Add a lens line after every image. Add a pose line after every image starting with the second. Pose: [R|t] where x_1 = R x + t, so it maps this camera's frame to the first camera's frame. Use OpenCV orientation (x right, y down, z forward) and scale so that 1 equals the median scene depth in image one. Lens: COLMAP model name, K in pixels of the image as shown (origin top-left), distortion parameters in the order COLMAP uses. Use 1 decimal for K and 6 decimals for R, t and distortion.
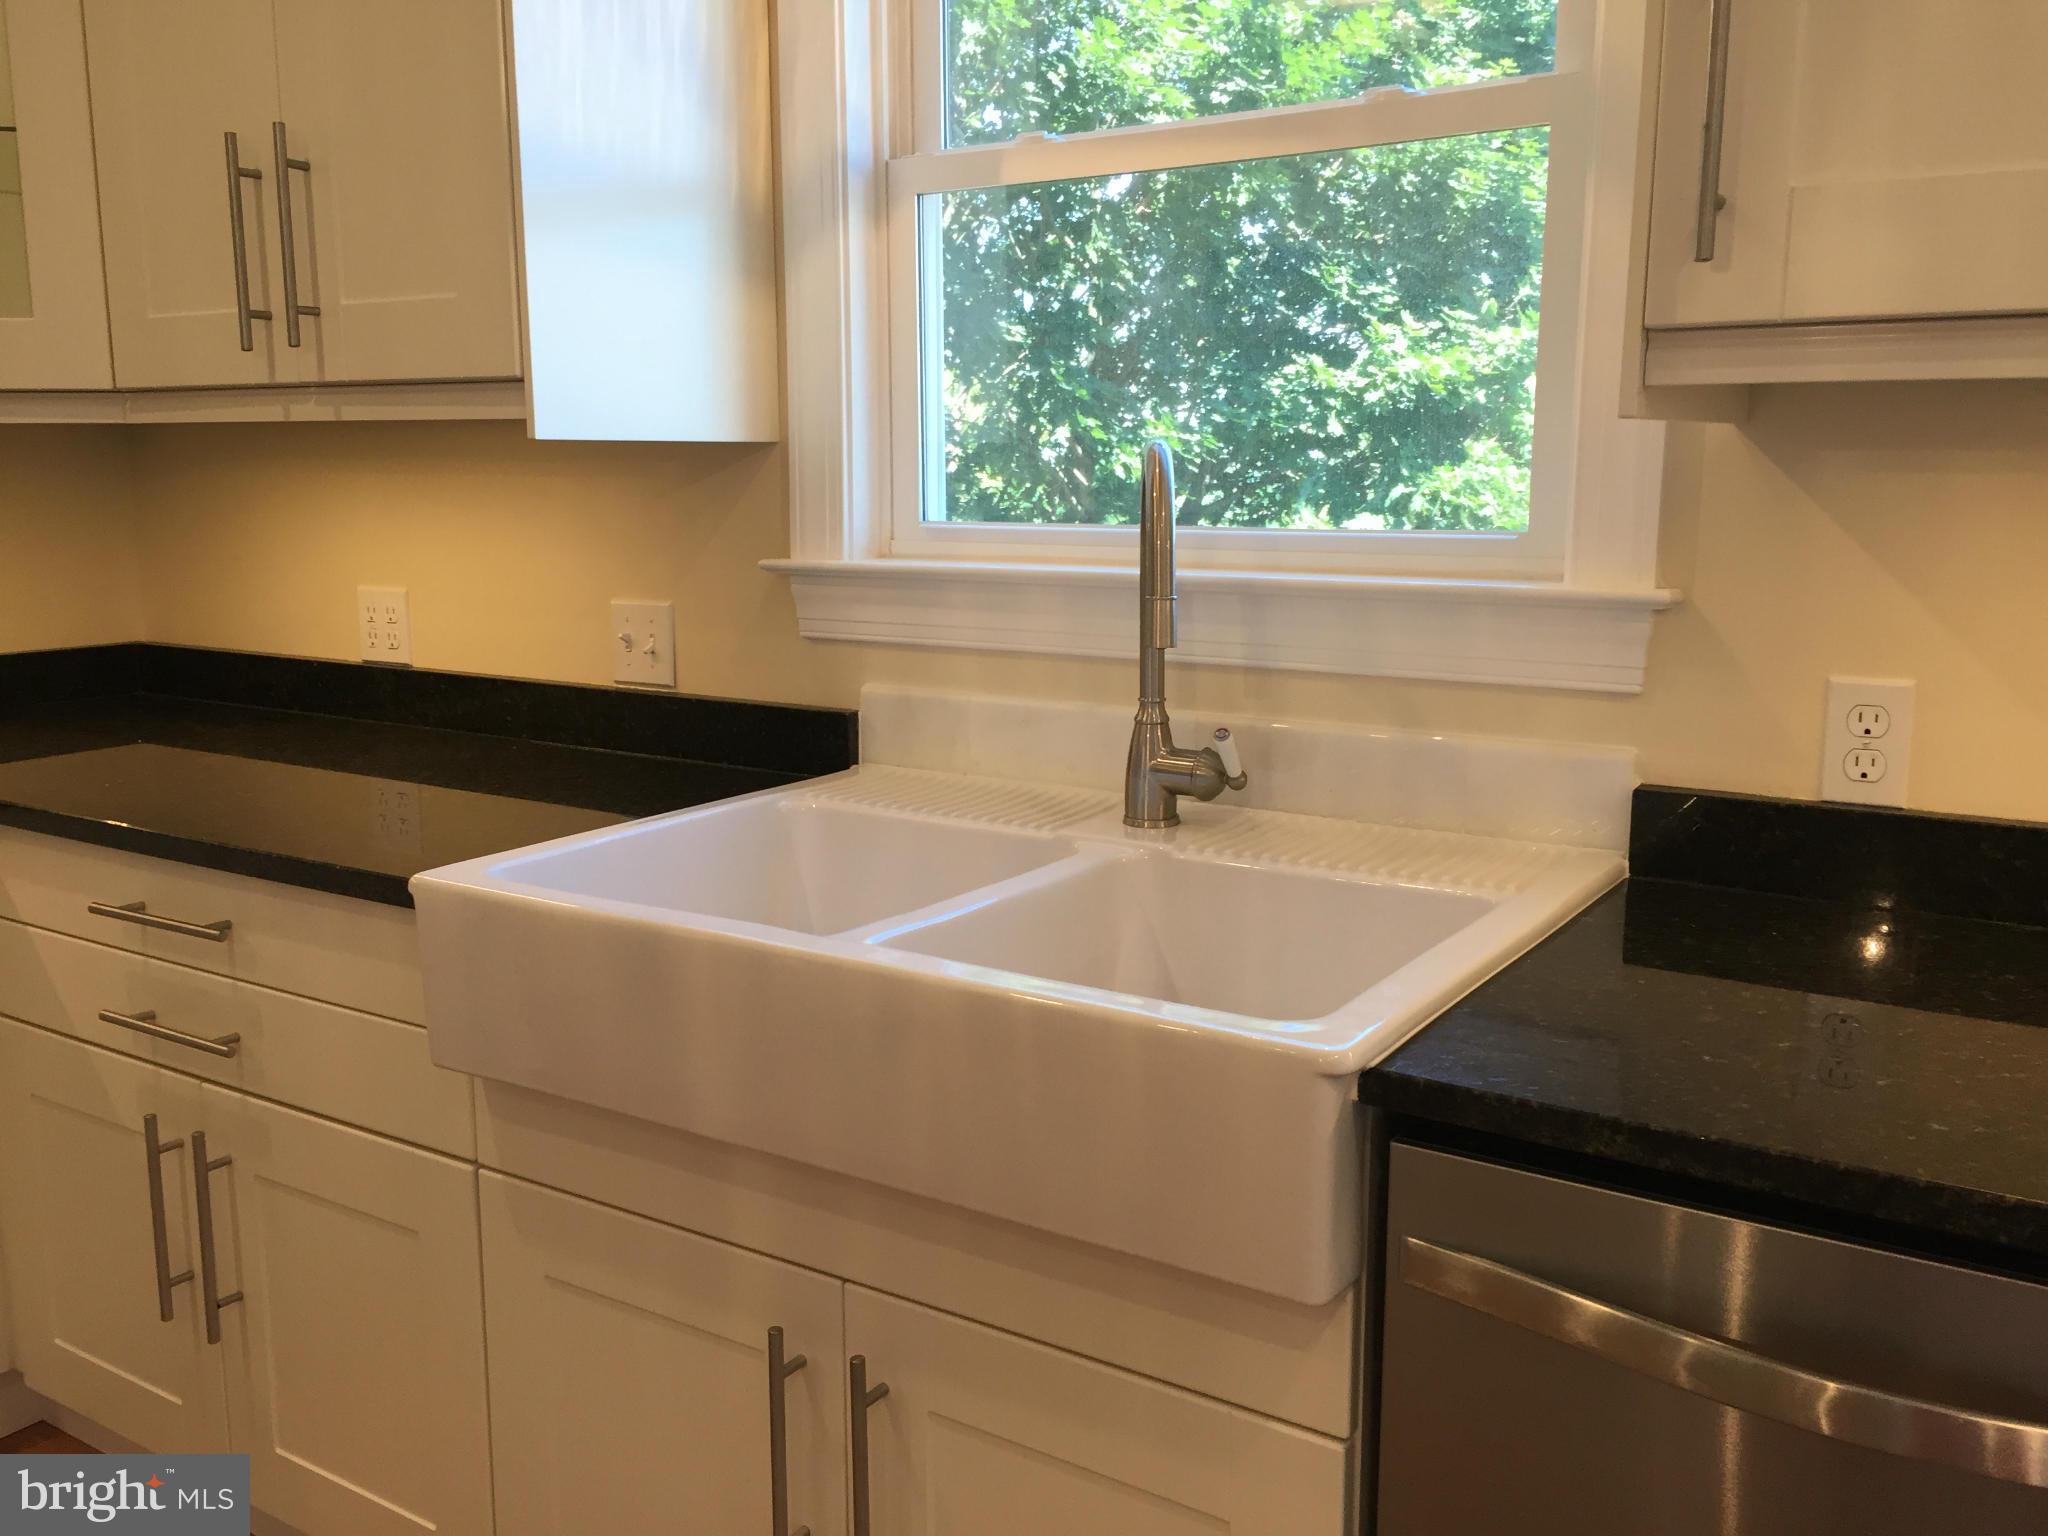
lens RADIAL K [[1766.6, 0, 1008.9], [0, 1766.6, 752.6], [0, 0, 1]] dist [0.049833, -0.003734]
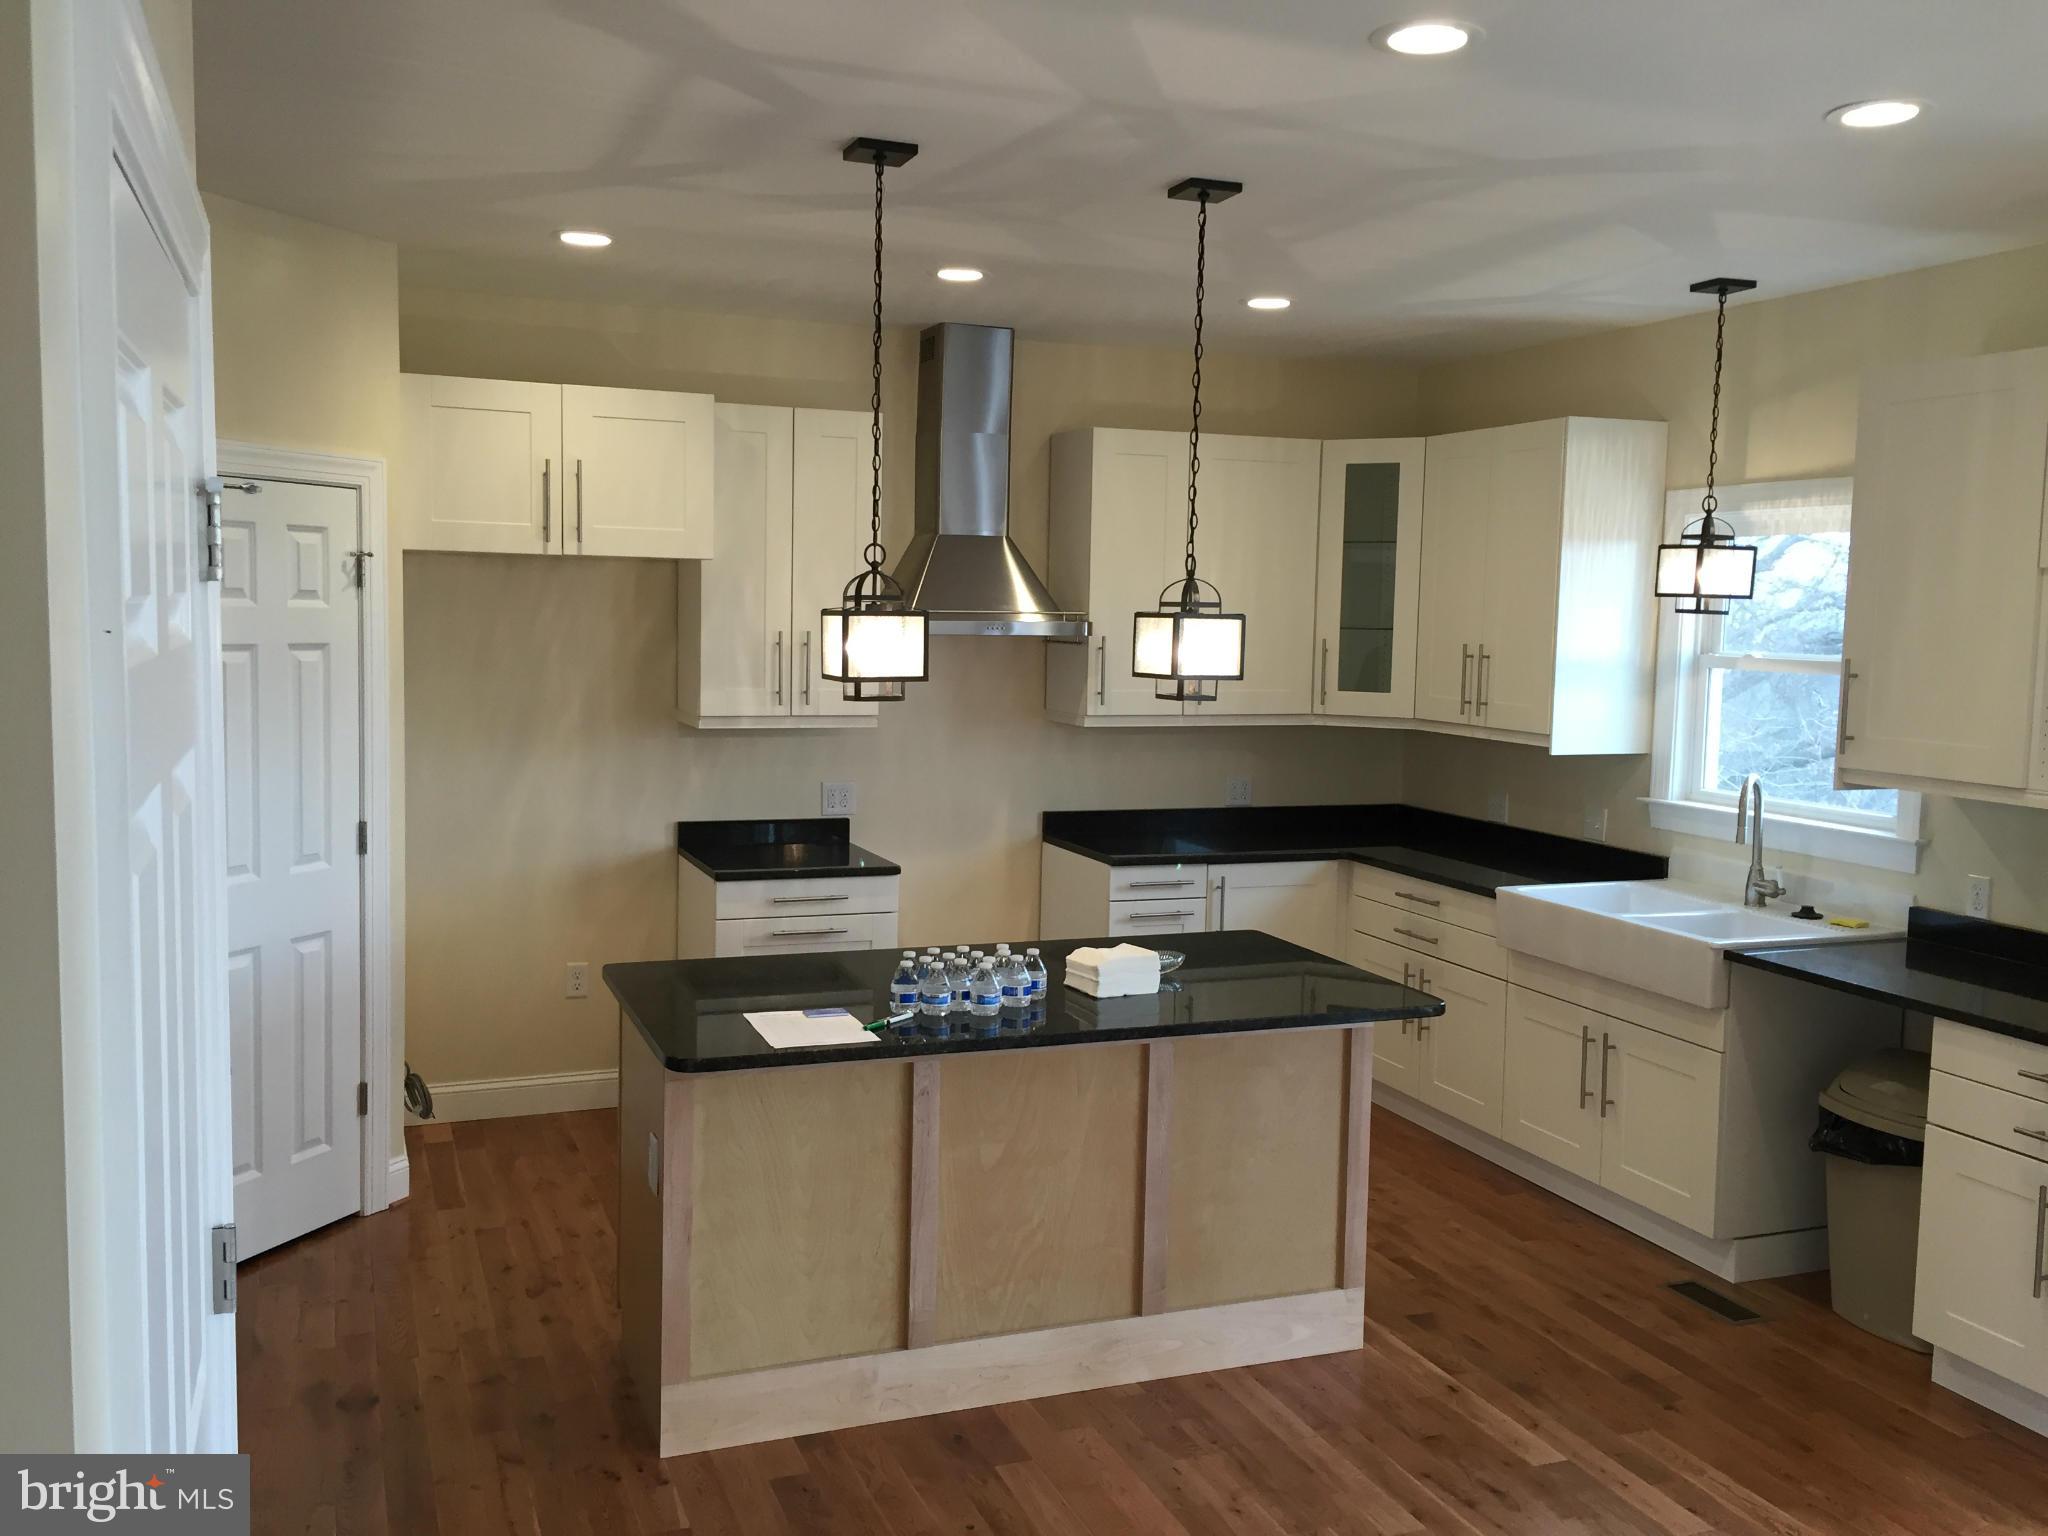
lens RADIAL K [[1766.6, 0, 1010.3], [0, 1766.6, 781.7], [0, 0, 1]] dist [0.049833, -0.003734]
pose [[0.816390, 0.074042, -0.572735, 0.687052], [-0.116899, 0.992404, -0.038335, 0.087964], [0.565546, 0.098248, 0.818844, -1.913541]]
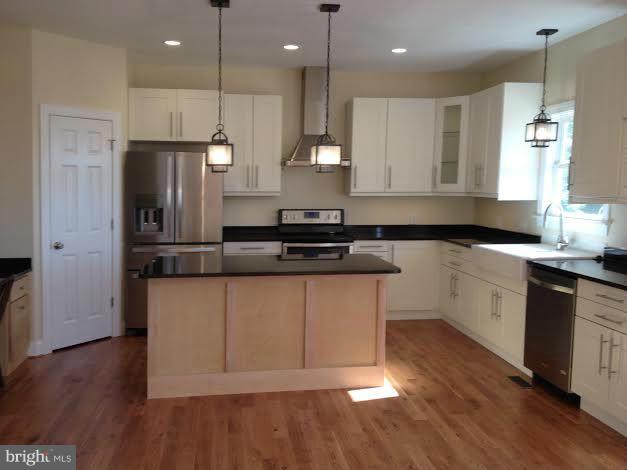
lens RADIAL K [[594.4, 0, 308.2], [0, 594.4, 231.9], [0, 0, 1]] dist [0.075351, 0.000000]
pose [[0.664197, 0.065089, -0.744718, 1.268547], [-0.130024, 0.991076, -0.029345, 0.177015], [0.736163, 0.116323, 0.666734, -1.567973]]
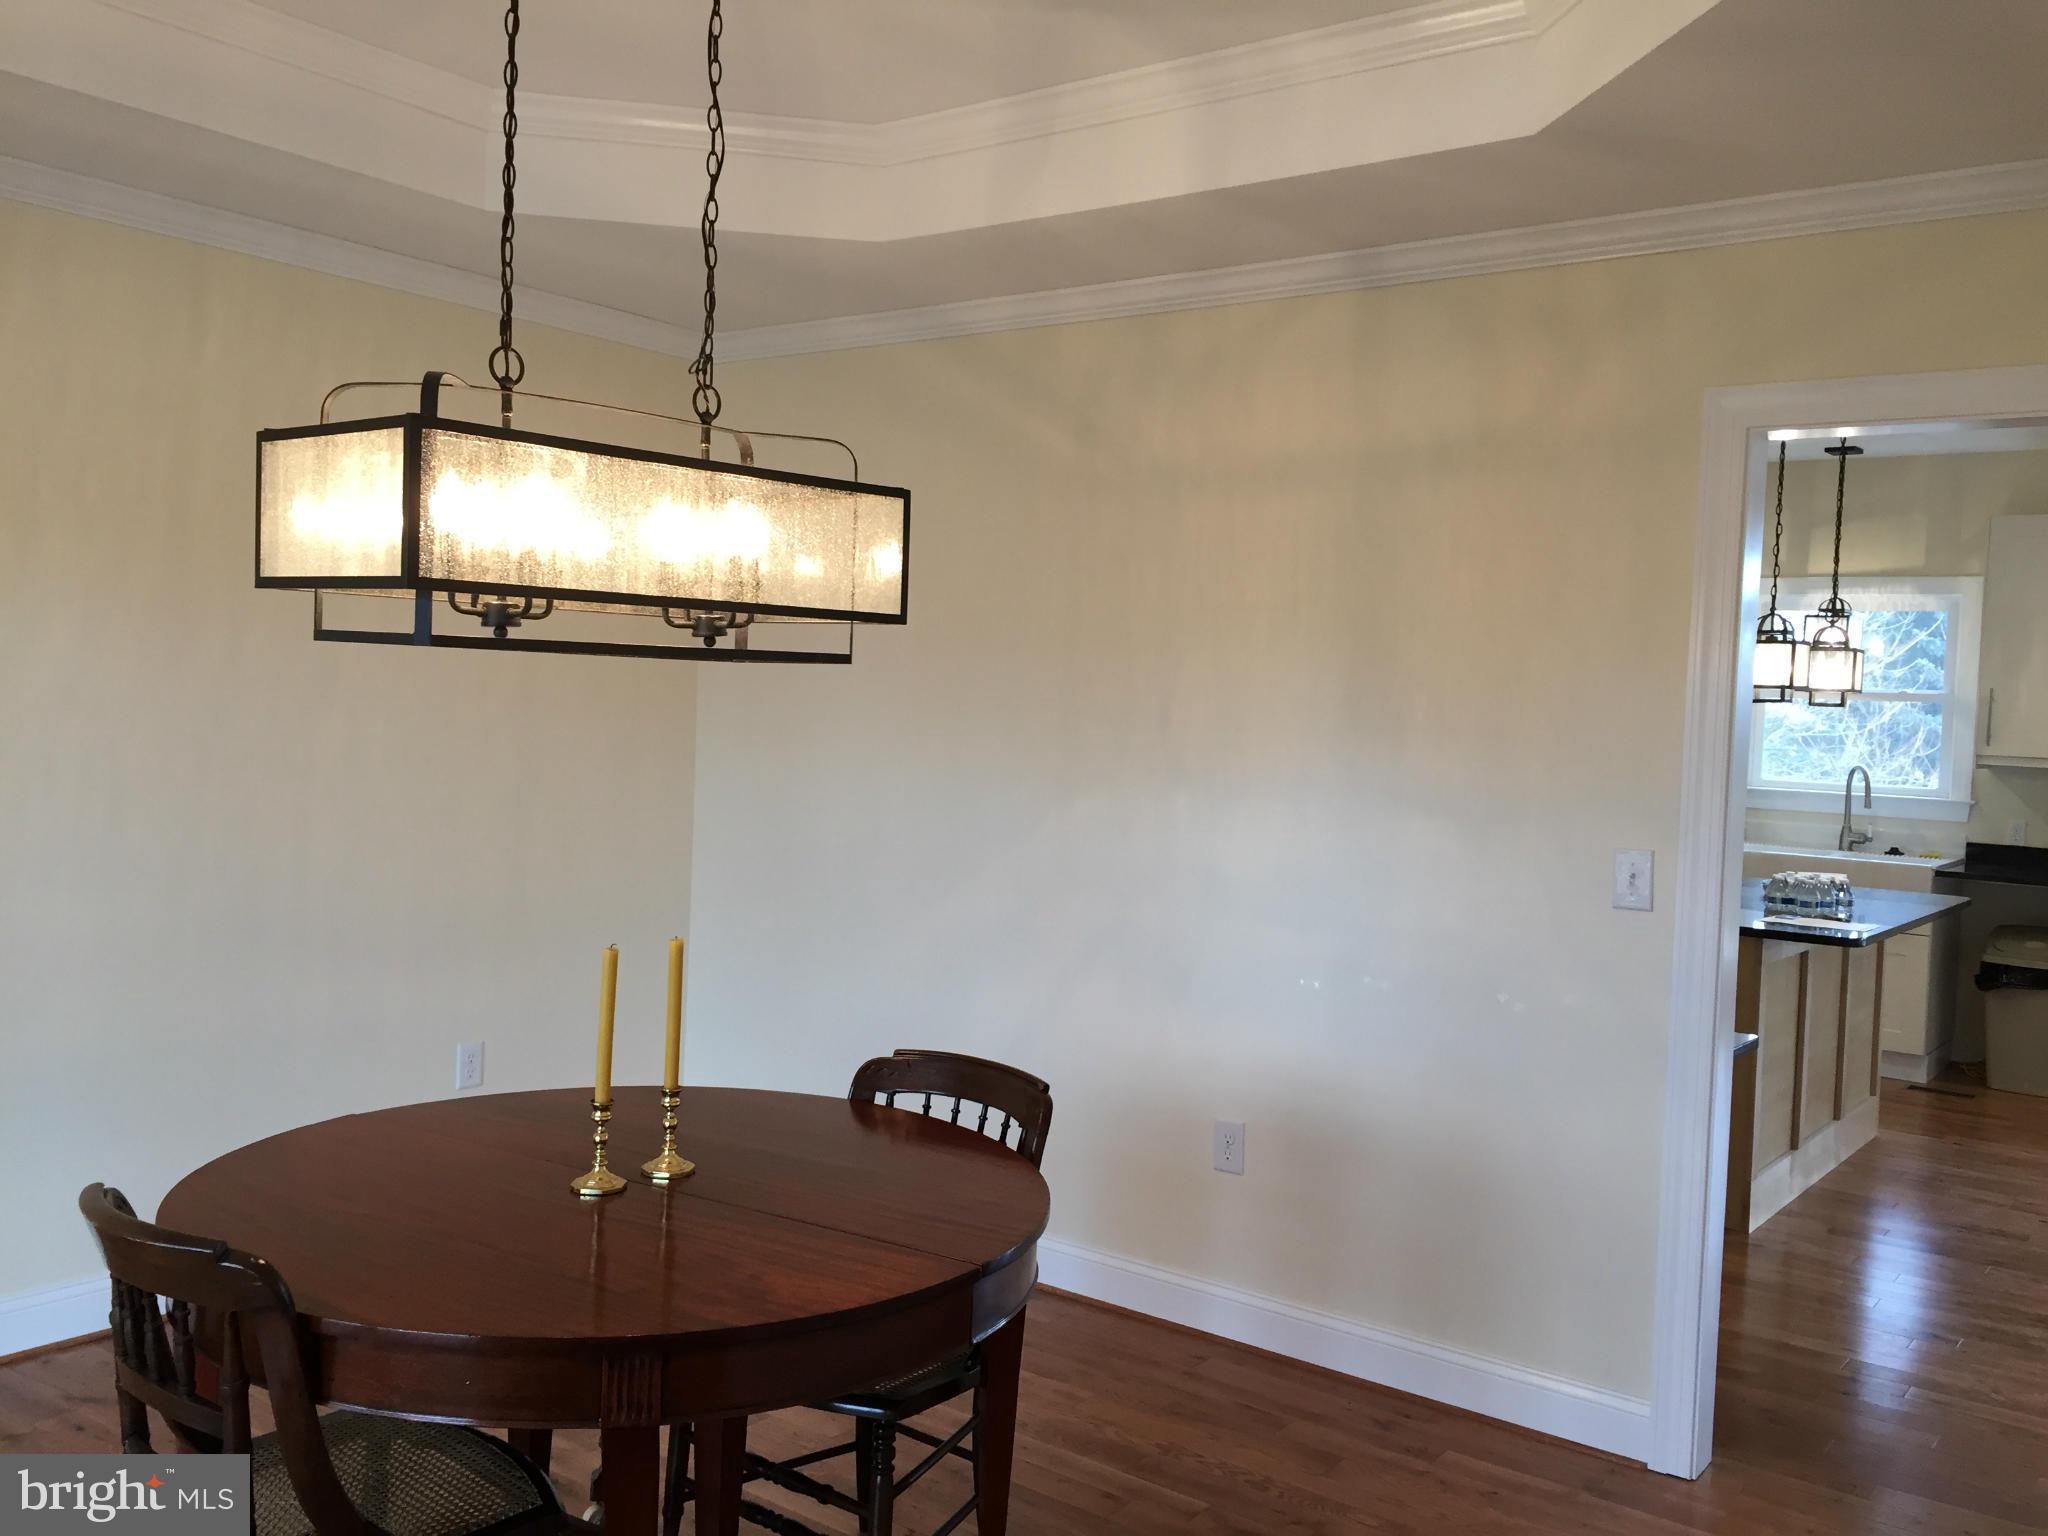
lens RADIAL K [[1766.6, 0, 1032.8], [0, 1766.6, 780.4], [0, 0, 1]] dist [0.049833, -0.003734]
pose [[0.996328, 0.039297, -0.076067, -1.501681], [-0.047152, 0.993418, -0.104387, 0.401385], [0.071464, 0.107590, 0.991623, -3.323994]]
